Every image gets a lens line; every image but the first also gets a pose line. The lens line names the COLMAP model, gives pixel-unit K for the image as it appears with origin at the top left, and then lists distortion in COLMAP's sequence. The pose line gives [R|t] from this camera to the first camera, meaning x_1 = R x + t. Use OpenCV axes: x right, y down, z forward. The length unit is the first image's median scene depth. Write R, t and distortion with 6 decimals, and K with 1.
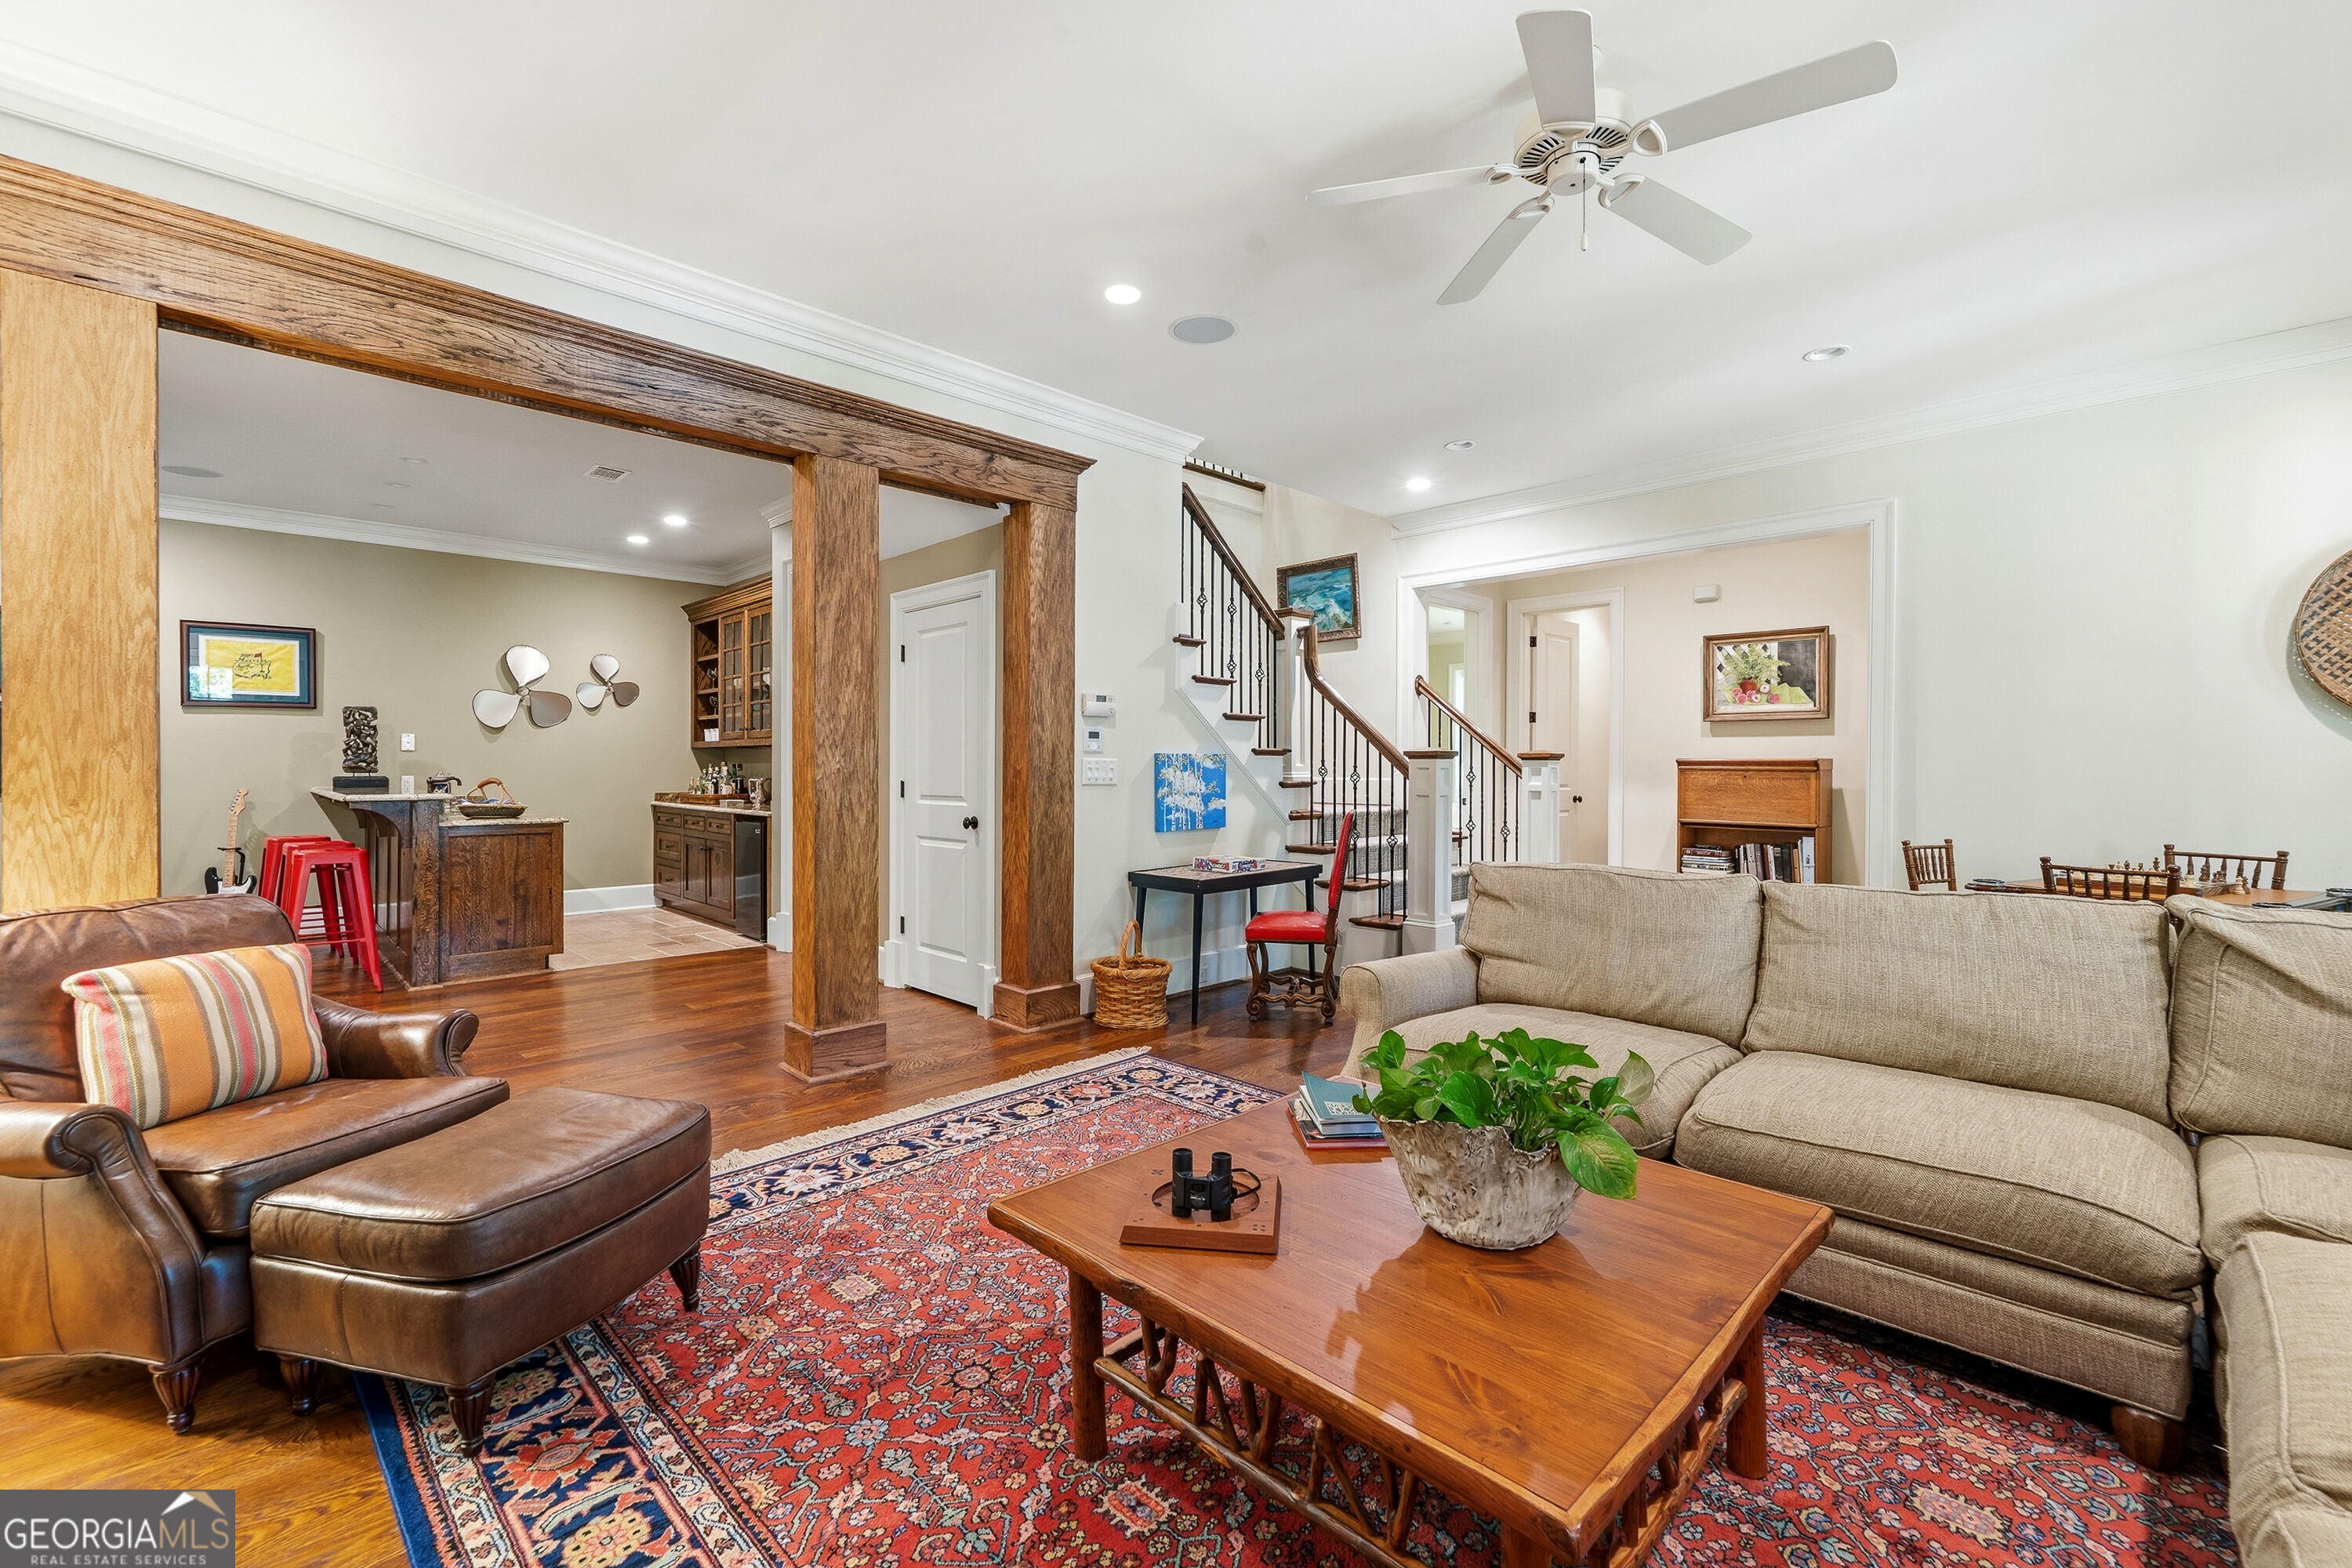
lens RADIAL K [[960.2, 0, 1170.3], [0, 960.2, 778.1], [0, 0, 1]] dist [-0.000742, 0.000150]
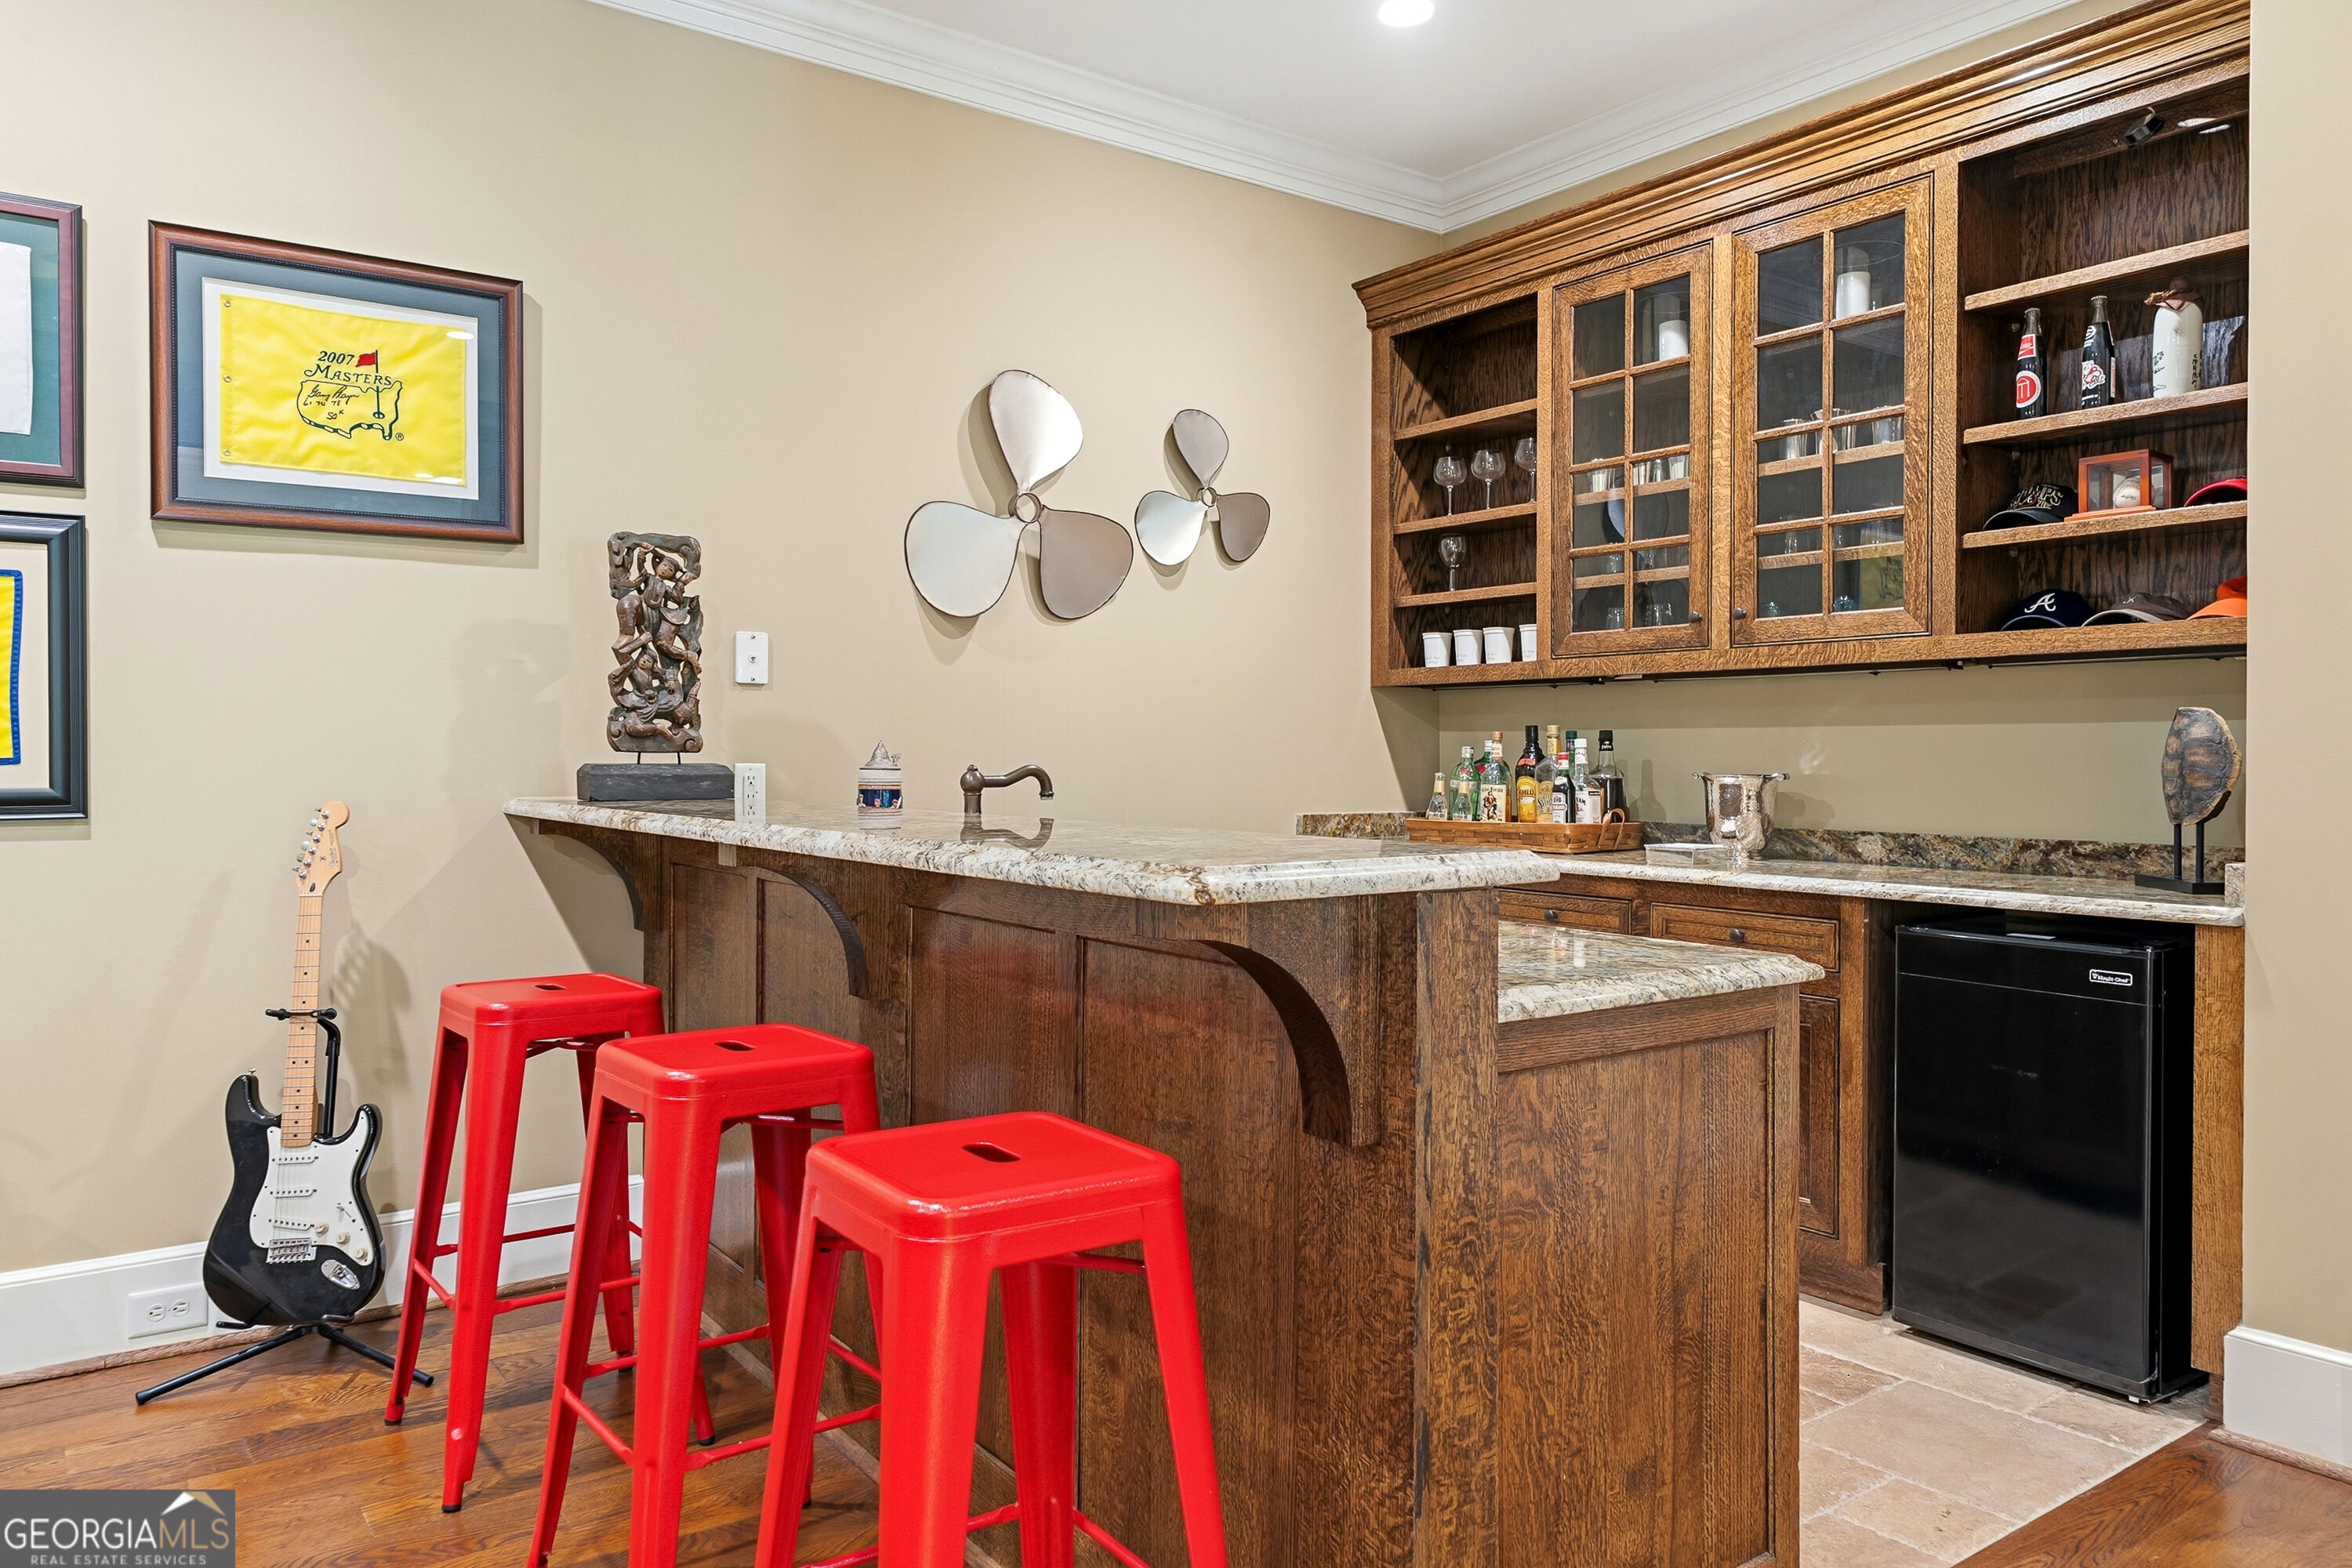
lens RADIAL K [[1560.6, 0, 1179.0], [0, 1560.6, 776.6], [0, 0, 1]] dist [-0.004193, -0.002172]
pose [[0.990134, 0.006018, -0.139993, -0.613836], [-0.005903, 0.999982, 0.001240, 0.000550], [0.139998, -0.000402, 0.990152, 0.538651]]
